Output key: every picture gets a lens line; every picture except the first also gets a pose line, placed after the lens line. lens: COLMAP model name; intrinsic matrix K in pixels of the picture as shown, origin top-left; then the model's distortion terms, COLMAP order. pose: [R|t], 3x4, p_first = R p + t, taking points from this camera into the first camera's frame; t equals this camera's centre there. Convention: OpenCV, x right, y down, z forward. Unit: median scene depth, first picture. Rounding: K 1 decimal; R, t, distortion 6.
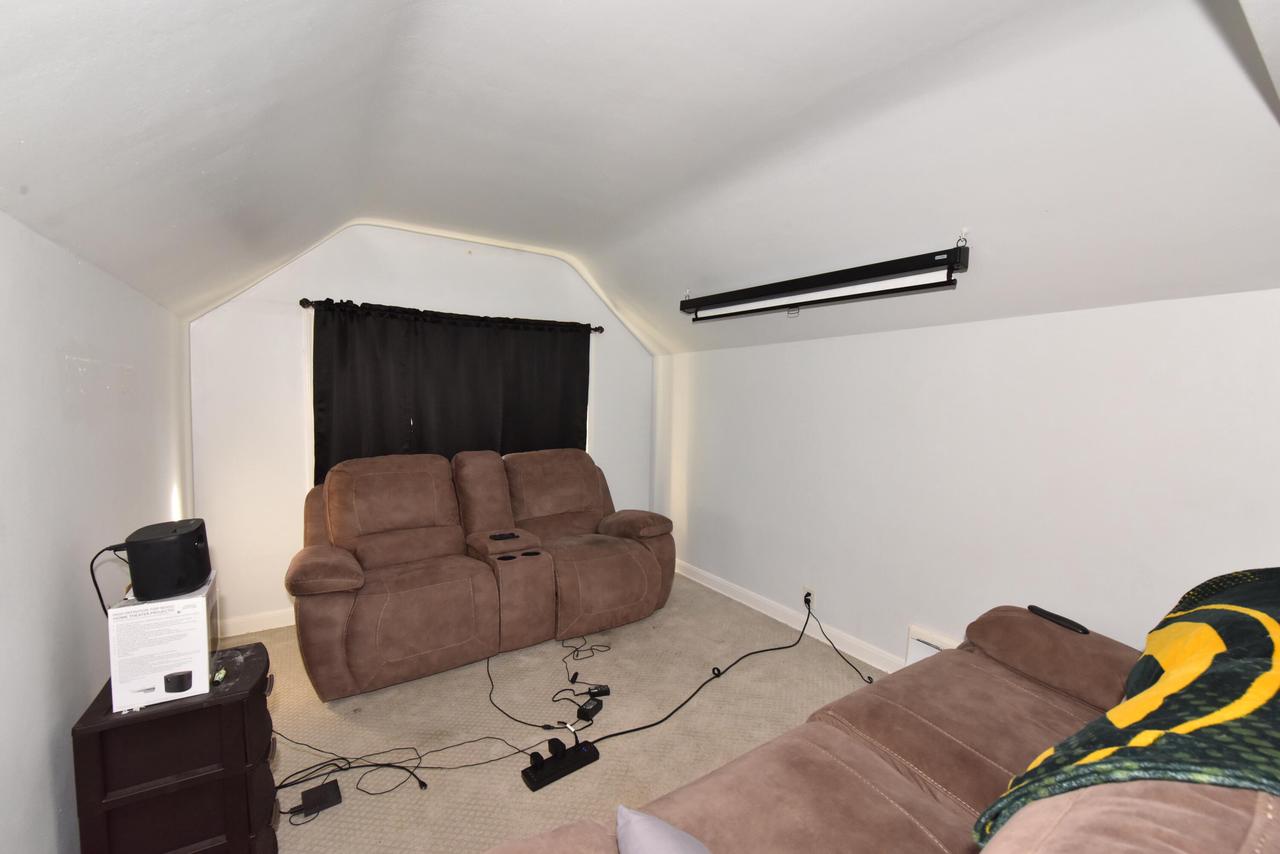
lens RADIAL K [[520.2, 0, 640.0], [0, 520.2, 427.0], [0, 0, 1]] dist [-0.001223, -0.005508]
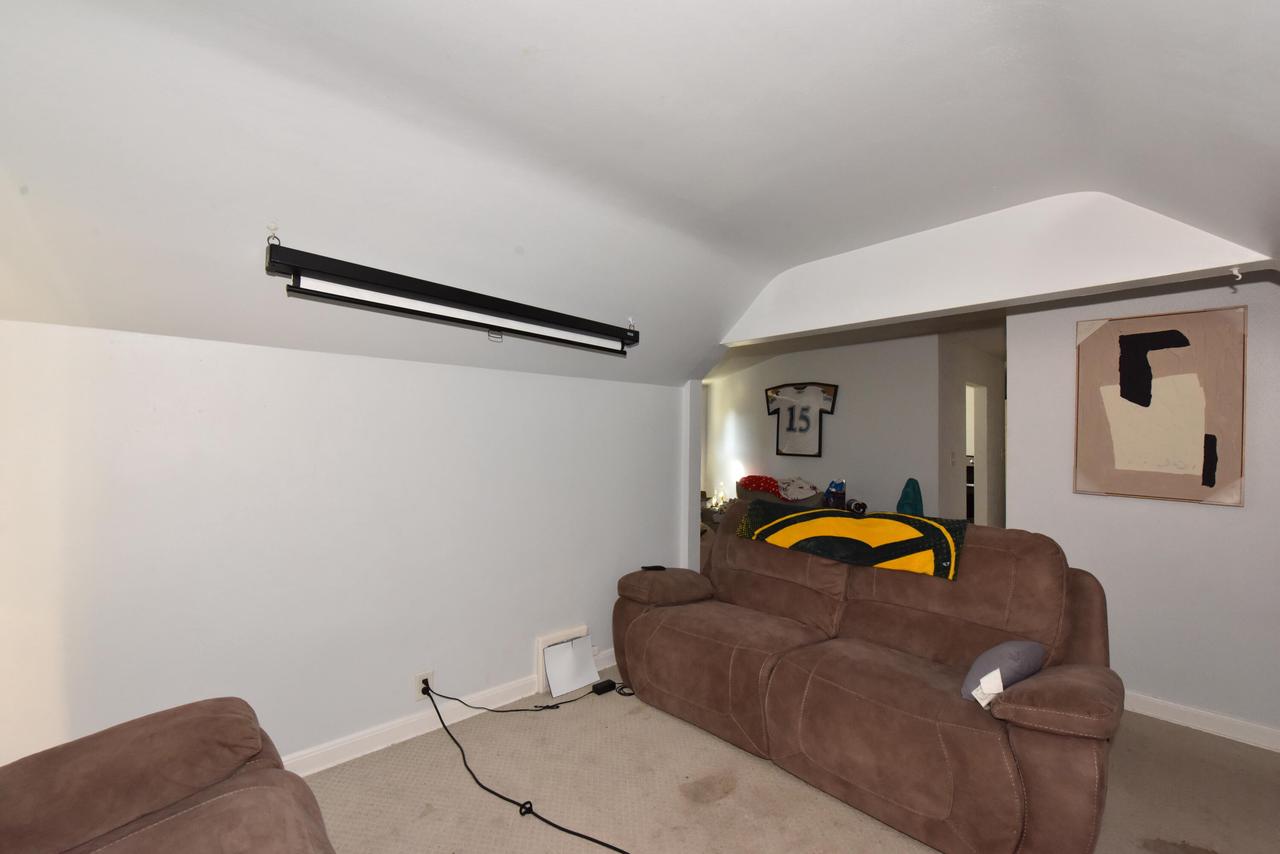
lens RADIAL K [[520.2, 0, 640.0], [0, 520.2, 427.0], [0, 0, 1]] dist [-0.001223, -0.005508]
pose [[-0.167300, -0.008327, 0.985871, -0.588273], [0.033147, 0.999351, 0.014066, -0.076746], [-0.985349, 0.035032, -0.166915, 0.918465]]
